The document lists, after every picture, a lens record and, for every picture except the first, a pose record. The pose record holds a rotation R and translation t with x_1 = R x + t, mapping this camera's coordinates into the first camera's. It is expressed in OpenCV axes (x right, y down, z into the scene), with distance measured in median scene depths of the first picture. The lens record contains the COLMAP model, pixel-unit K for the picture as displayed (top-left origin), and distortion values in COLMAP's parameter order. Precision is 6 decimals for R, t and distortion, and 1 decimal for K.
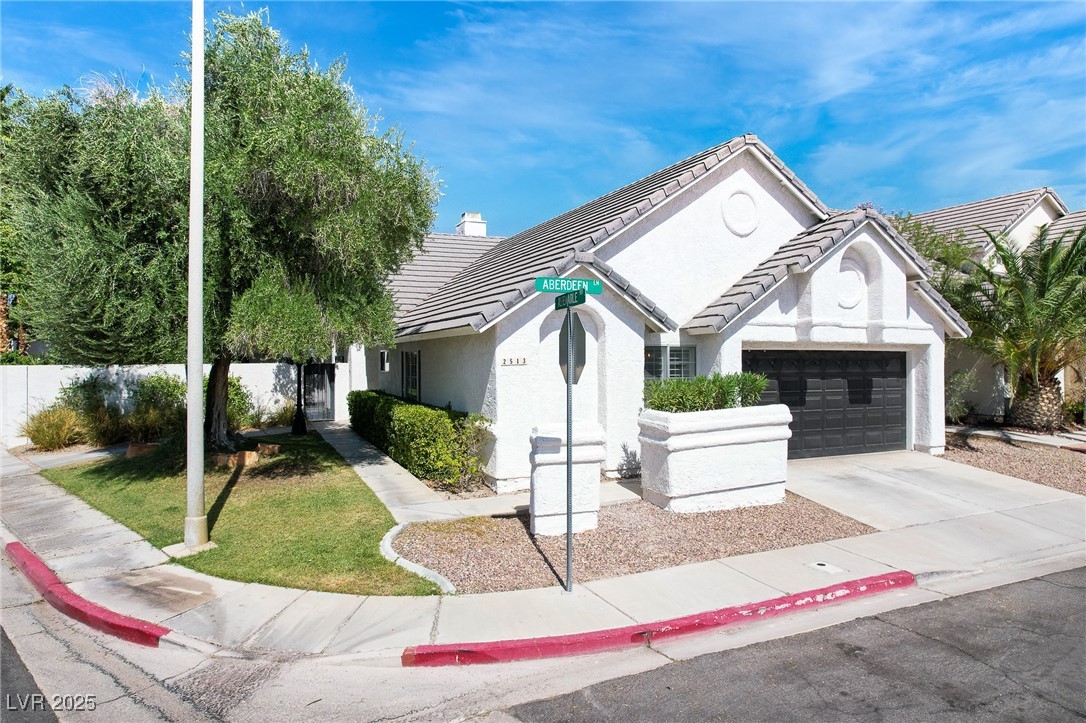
lens RADIAL K [[664.8, 0, 539.9], [0, 664.8, 357.3], [0, 0, 1]] dist [-0.048203, 0.033391]
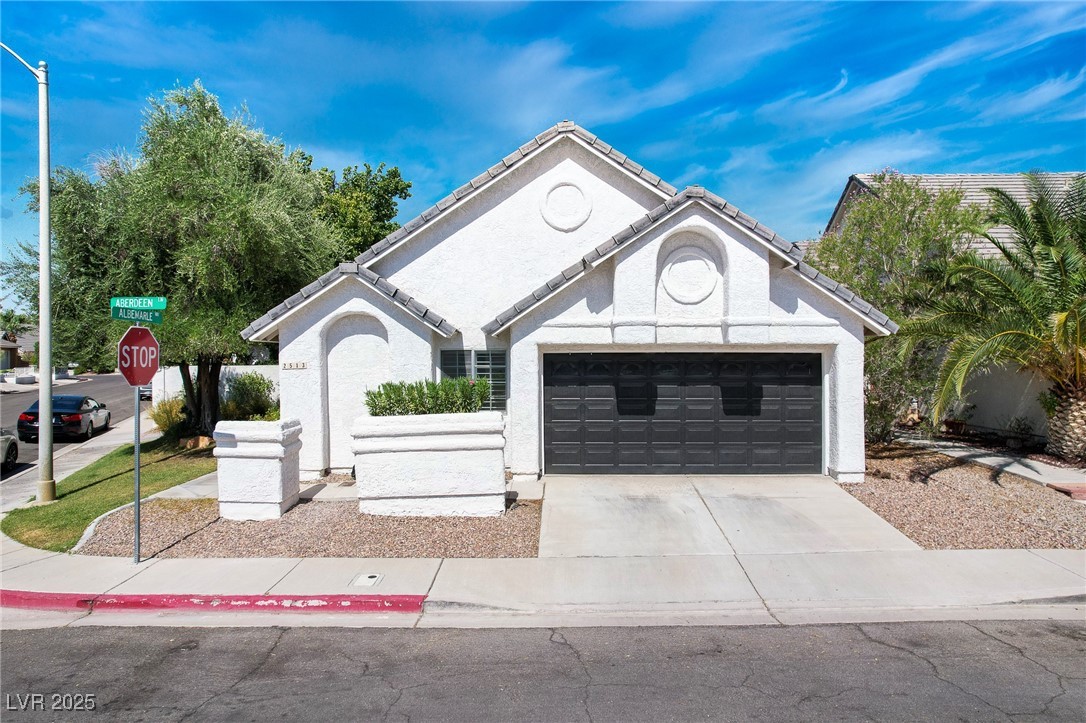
lens RADIAL K [[664.8, 0, 547.7], [0, 664.8, 355.7], [0, 0, 1]] dist [-0.048203, 0.033391]
pose [[0.909520, -0.003675, -0.415644, 0.712511], [0.003568, 0.999993, -0.001033, -0.006925], [0.415645, -0.000544, 0.909527, 0.145678]]
